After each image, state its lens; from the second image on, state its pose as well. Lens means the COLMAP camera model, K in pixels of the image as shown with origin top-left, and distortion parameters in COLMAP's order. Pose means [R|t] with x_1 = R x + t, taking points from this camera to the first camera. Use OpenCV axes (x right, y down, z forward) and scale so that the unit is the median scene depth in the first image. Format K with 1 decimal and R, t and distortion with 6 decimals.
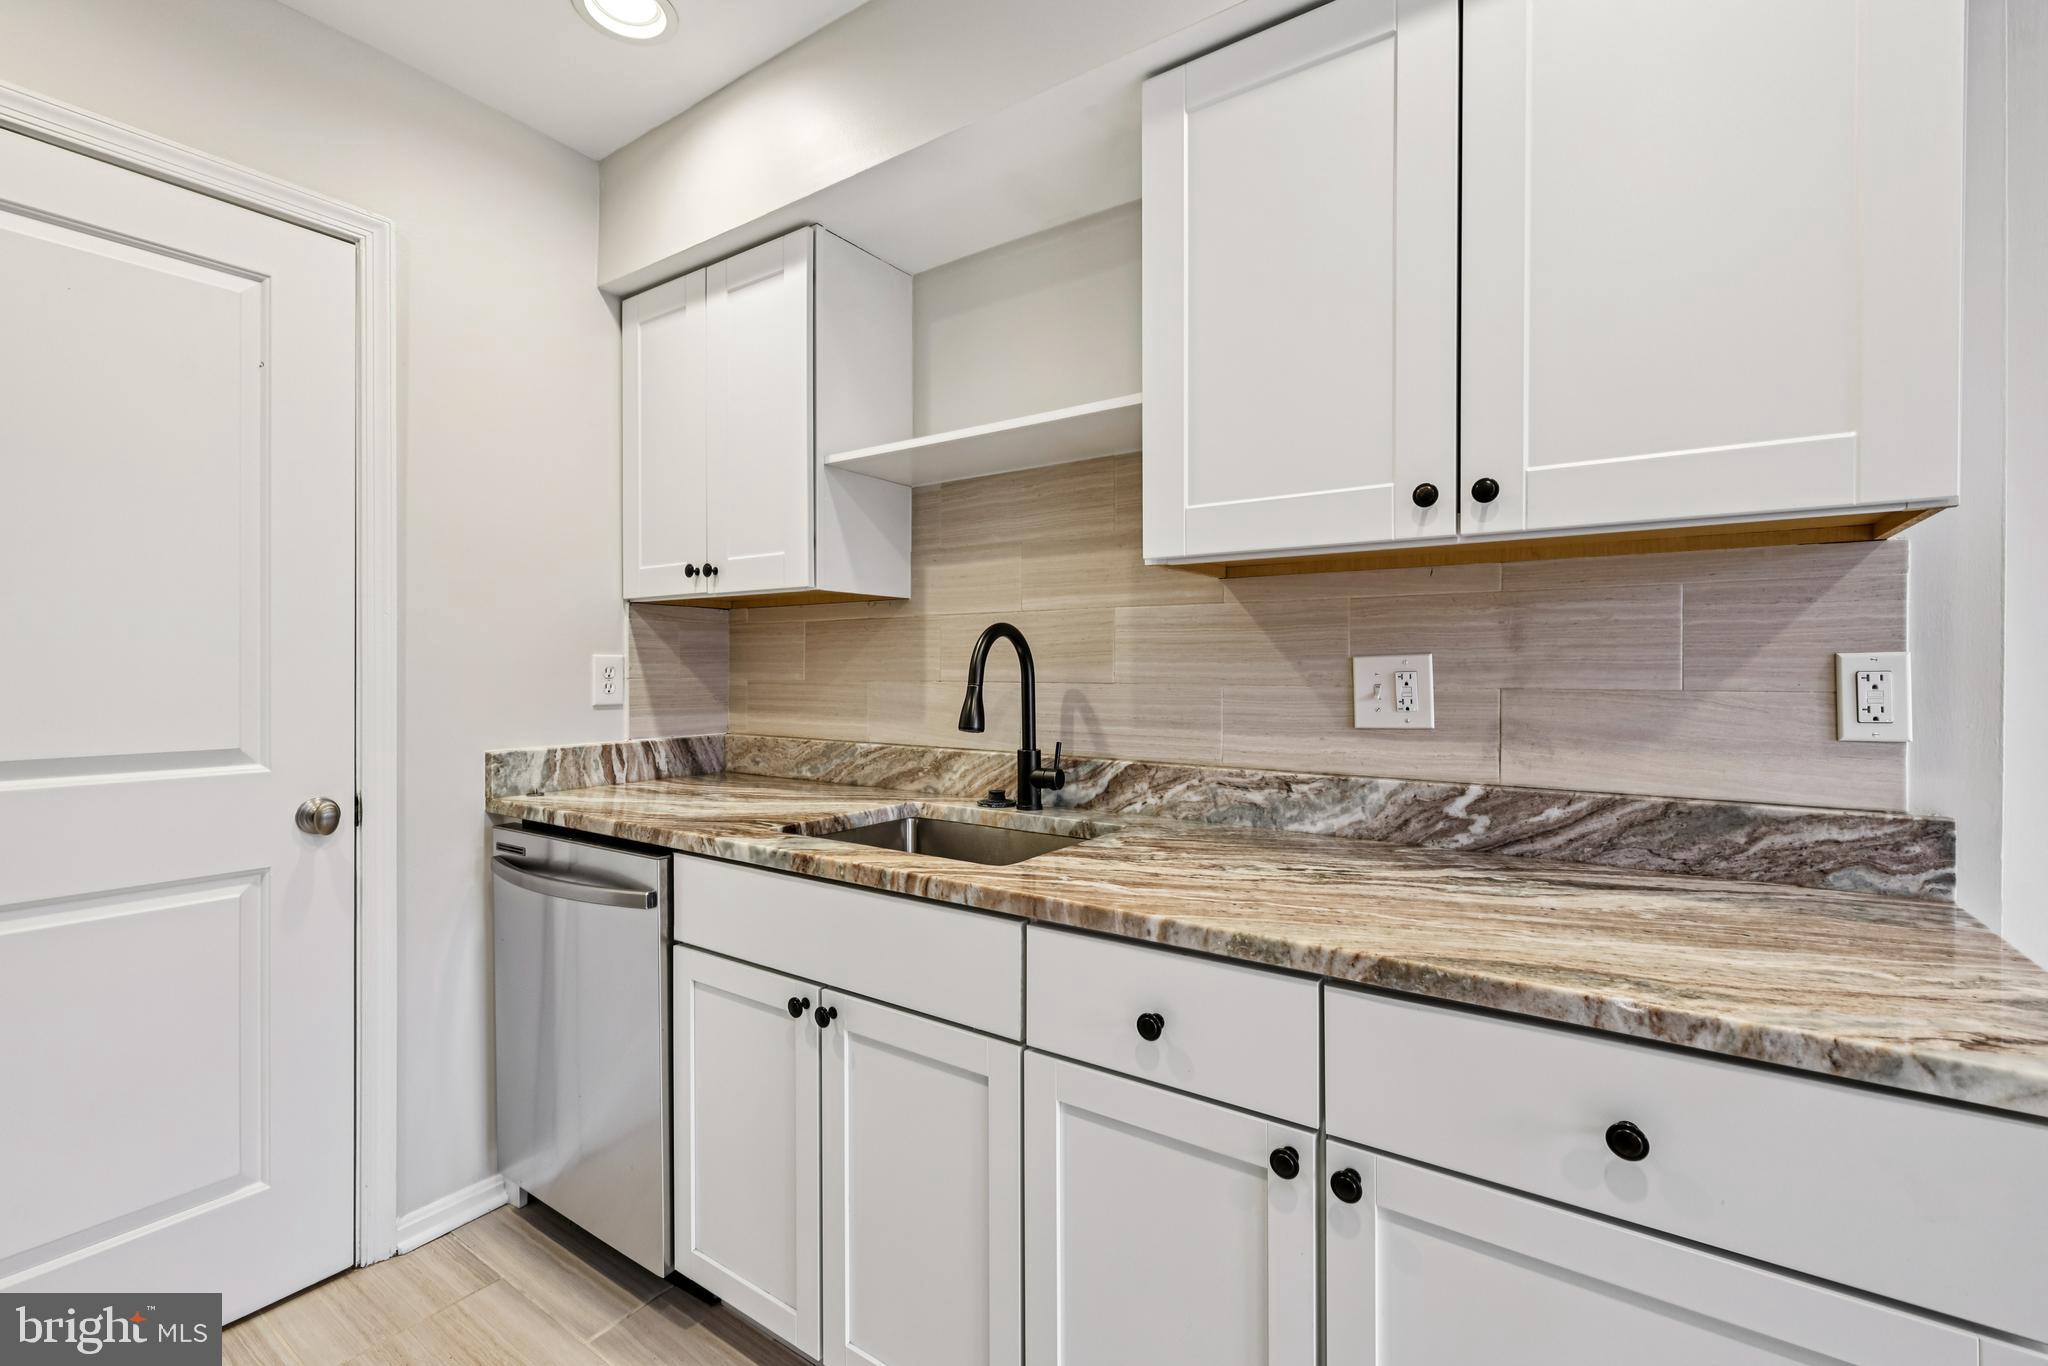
lens RADIAL K [[891.4, 0, 1026.9], [0, 891.4, 672.0], [0, 0, 1]] dist [0.004034, -0.000828]
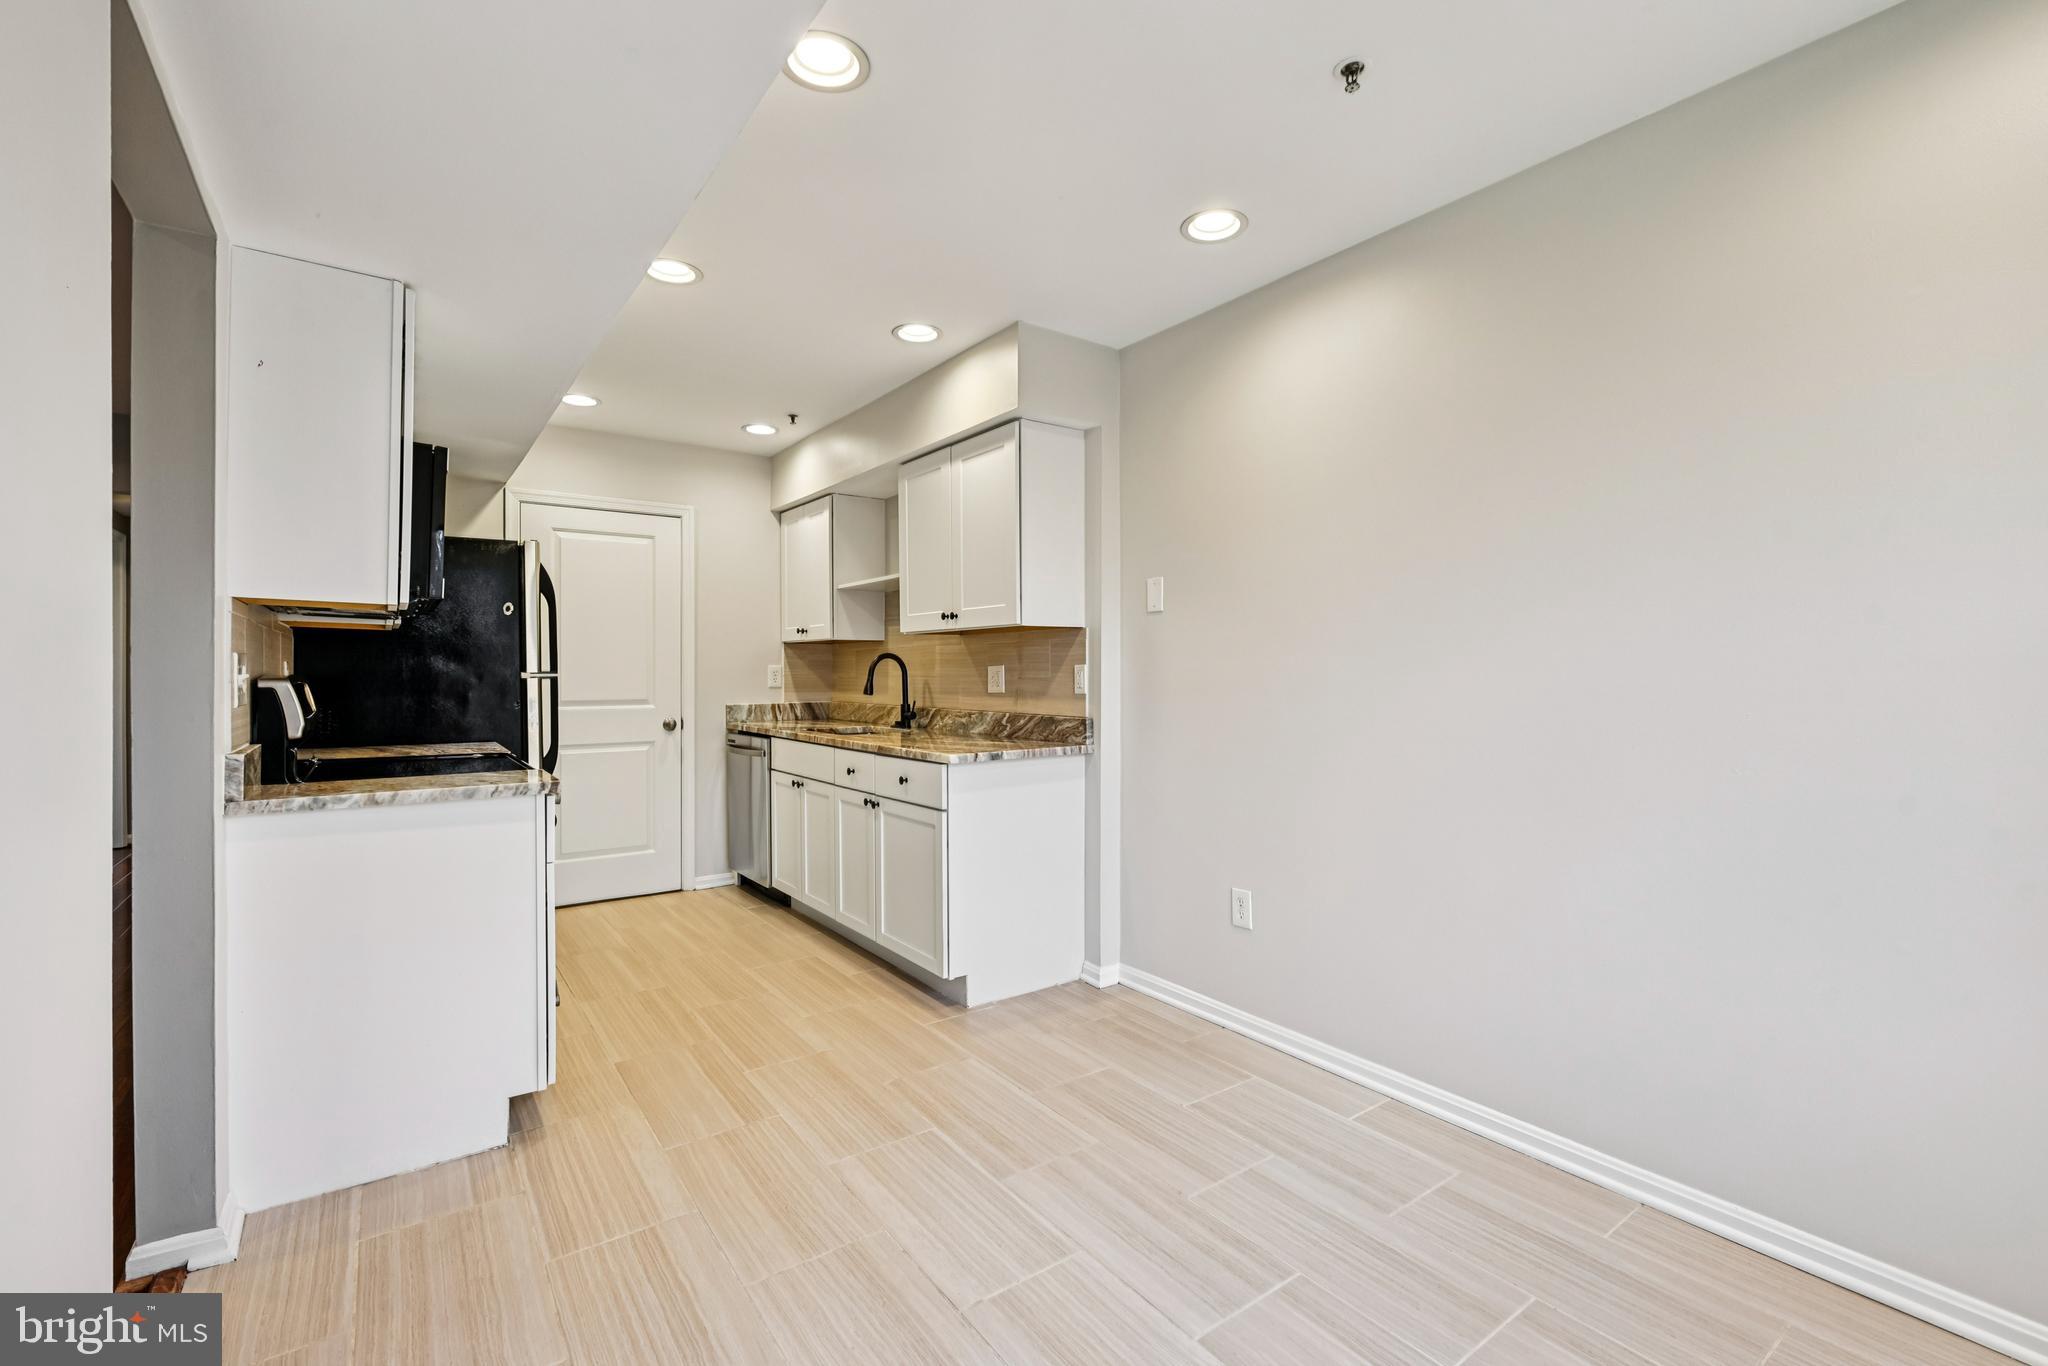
lens RADIAL K [[891.4, 0, 1027.2], [0, 891.4, 672.3], [0, 0, 1]] dist [0.004034, -0.000828]
pose [[0.945019, -0.003158, -0.326999, 1.280516], [0.002282, 0.999993, -0.003061, 0.008879], [0.327006, 0.002147, 0.945020, -1.383474]]
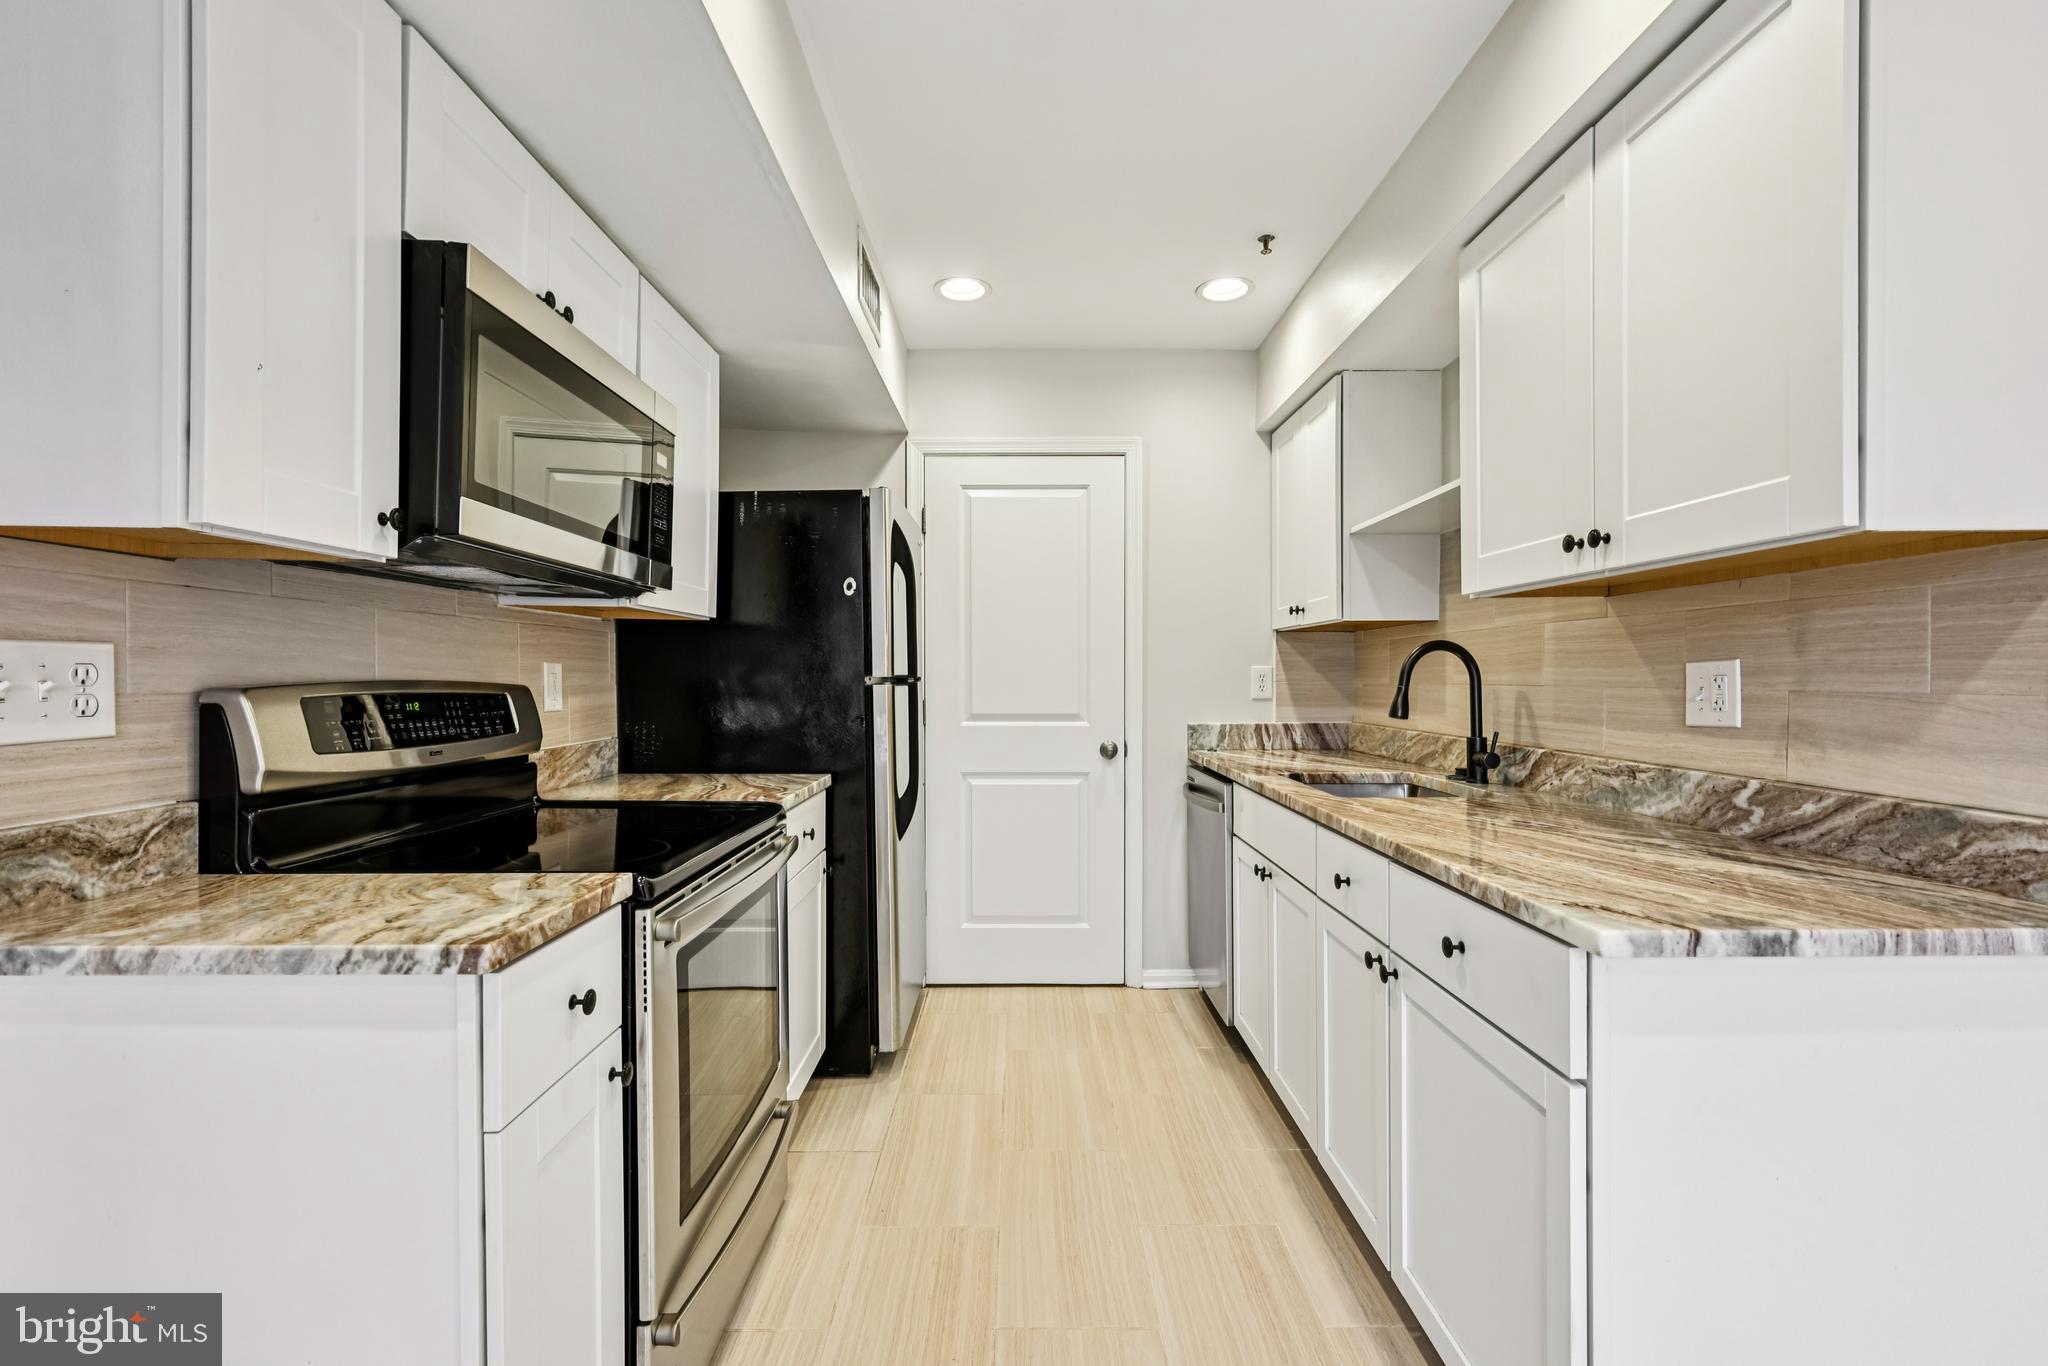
lens RADIAL K [[891.4, 0, 1021.6], [0, 891.4, 683.9], [0, 0, 1]] dist [0.004034, -0.000828]
pose [[0.573982, 0.005051, -0.818853, 0.775230], [-0.000740, 0.999984, 0.005649, 0.004048], [0.818868, -0.002636, 0.573976, -0.318484]]
